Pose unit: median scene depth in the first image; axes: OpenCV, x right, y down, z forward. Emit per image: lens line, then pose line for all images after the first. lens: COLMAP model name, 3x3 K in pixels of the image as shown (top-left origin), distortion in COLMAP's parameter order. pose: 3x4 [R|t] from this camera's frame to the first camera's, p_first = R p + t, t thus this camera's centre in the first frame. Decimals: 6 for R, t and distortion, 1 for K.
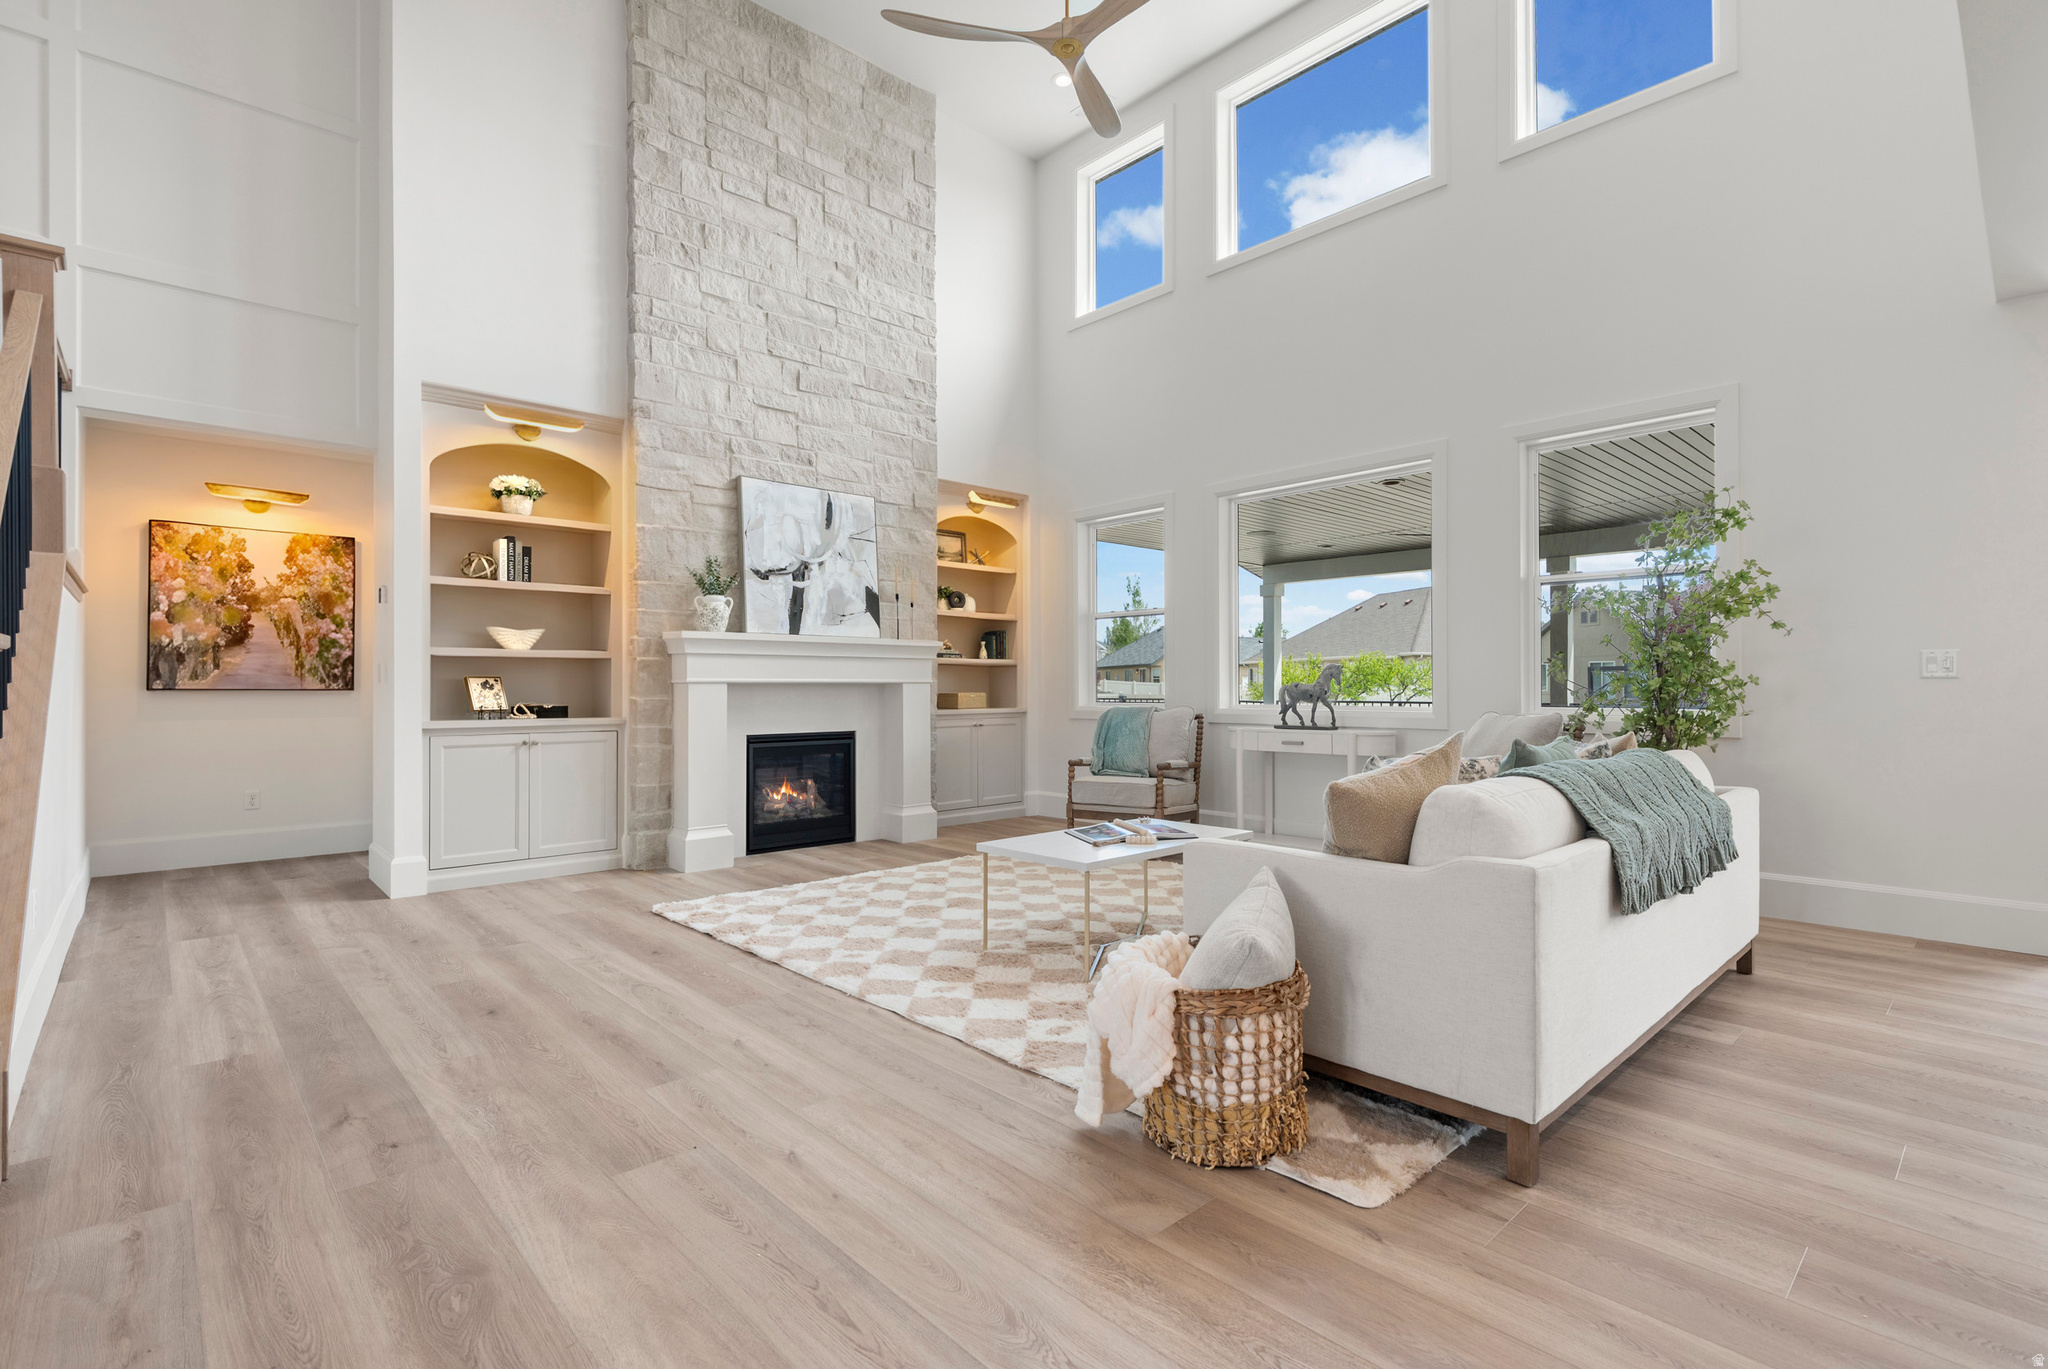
lens RADIAL K [[942.2, 0, 1027.2], [0, 942.2, 684.3], [0, 0, 1]] dist [0.003157, -0.000363]
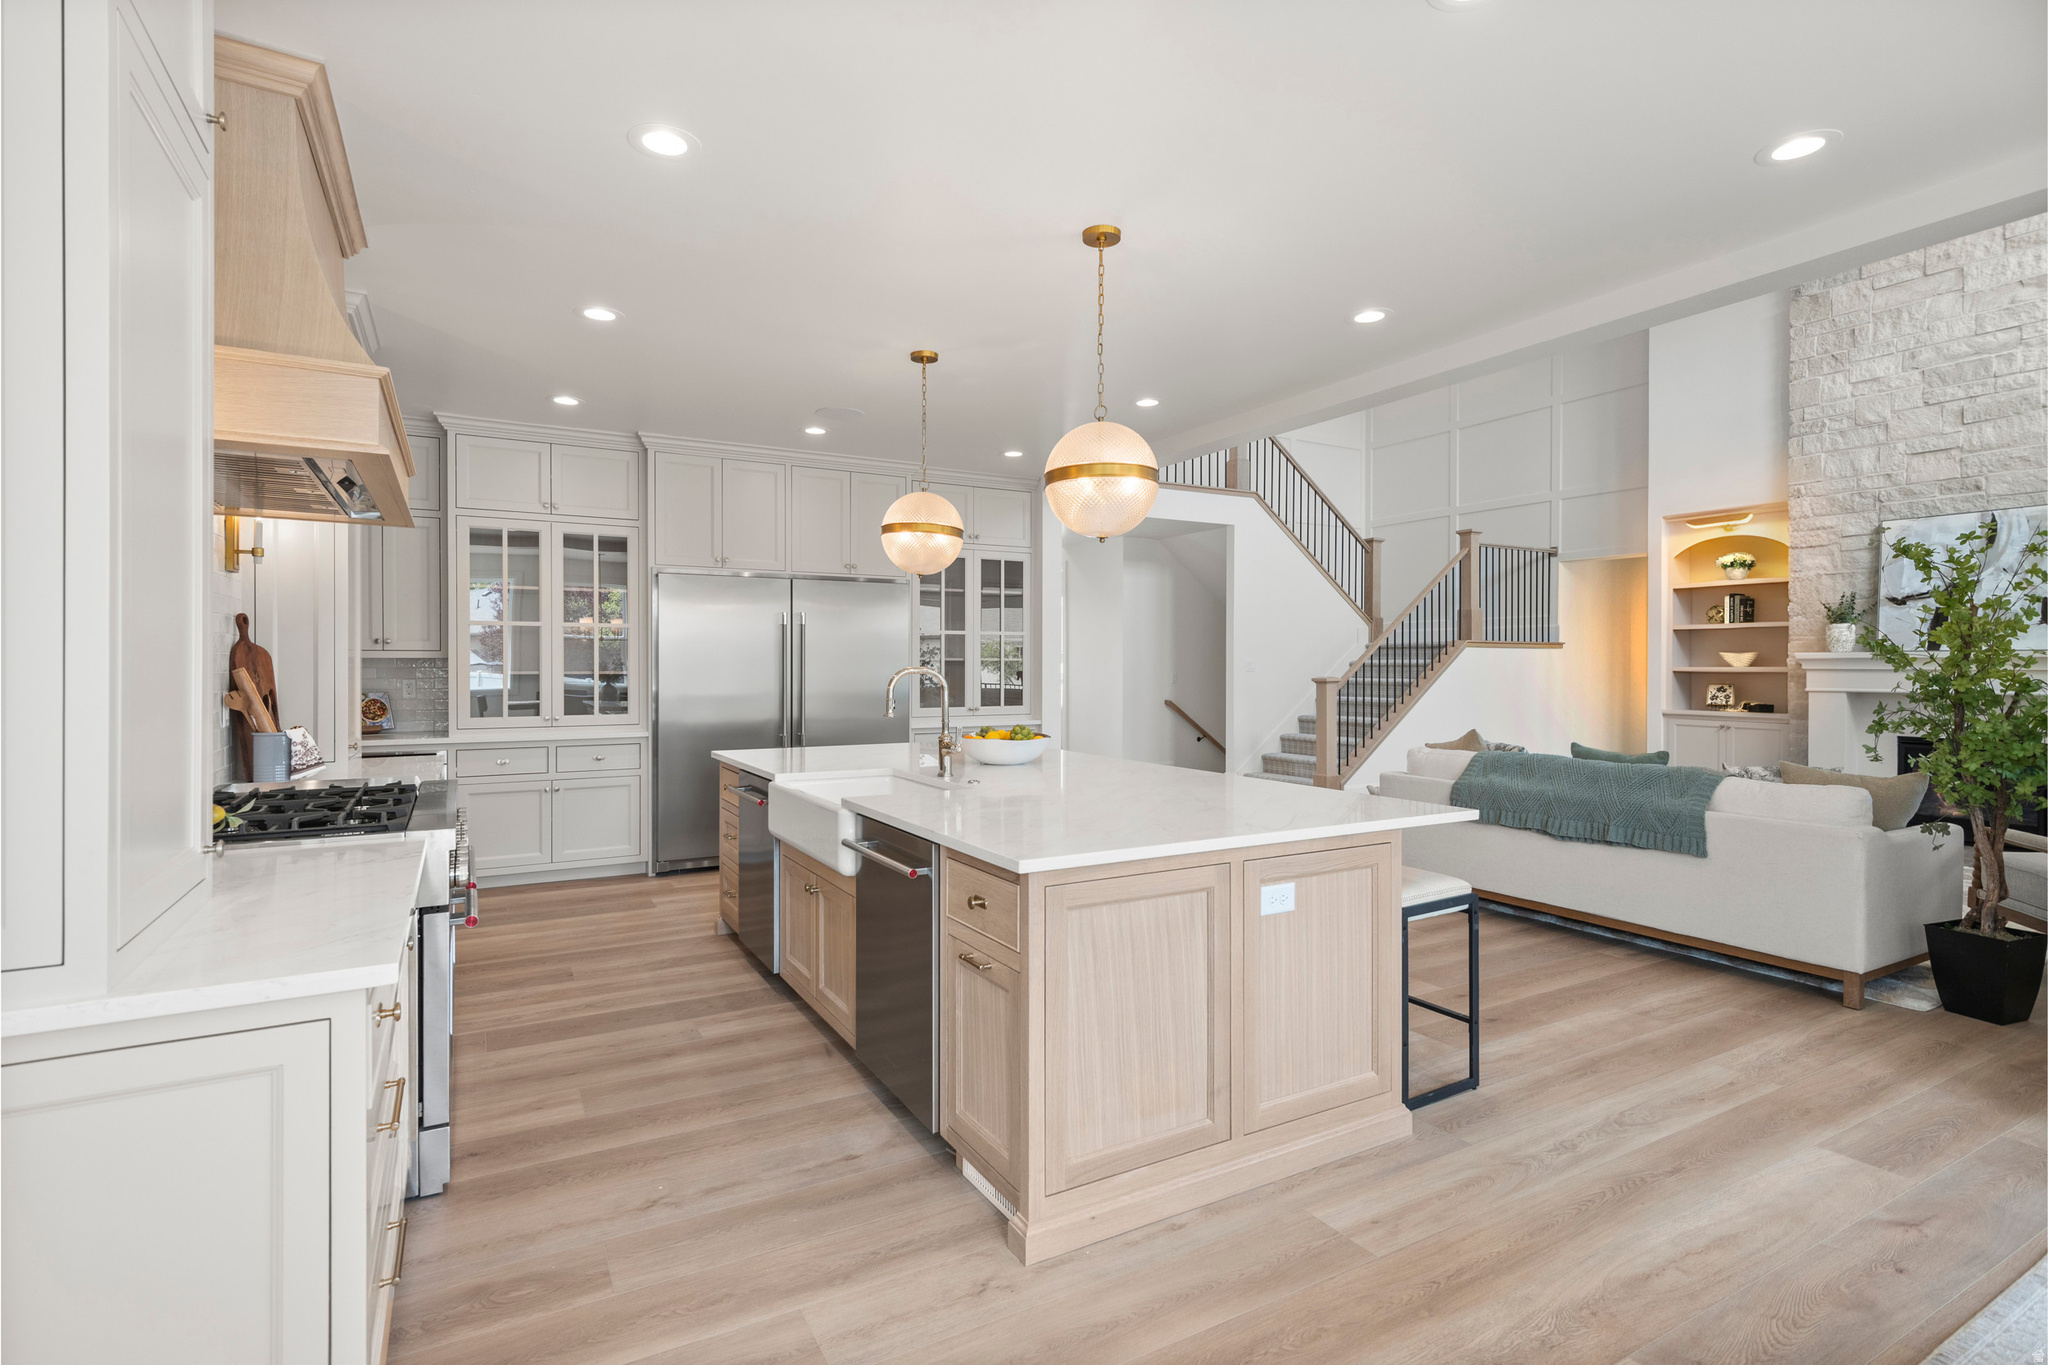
lens RADIAL K [[1001.7, 0, 1022.3], [0, 1001.7, 671.1], [0, 0, 1]] dist [0.002153, 0.000195]
pose [[-0.239666, 0.007362, -0.970828, 1.258435], [0.000364, 0.999972, 0.007493, -0.040091], [0.970855, 0.001442, -0.239662, 0.245371]]
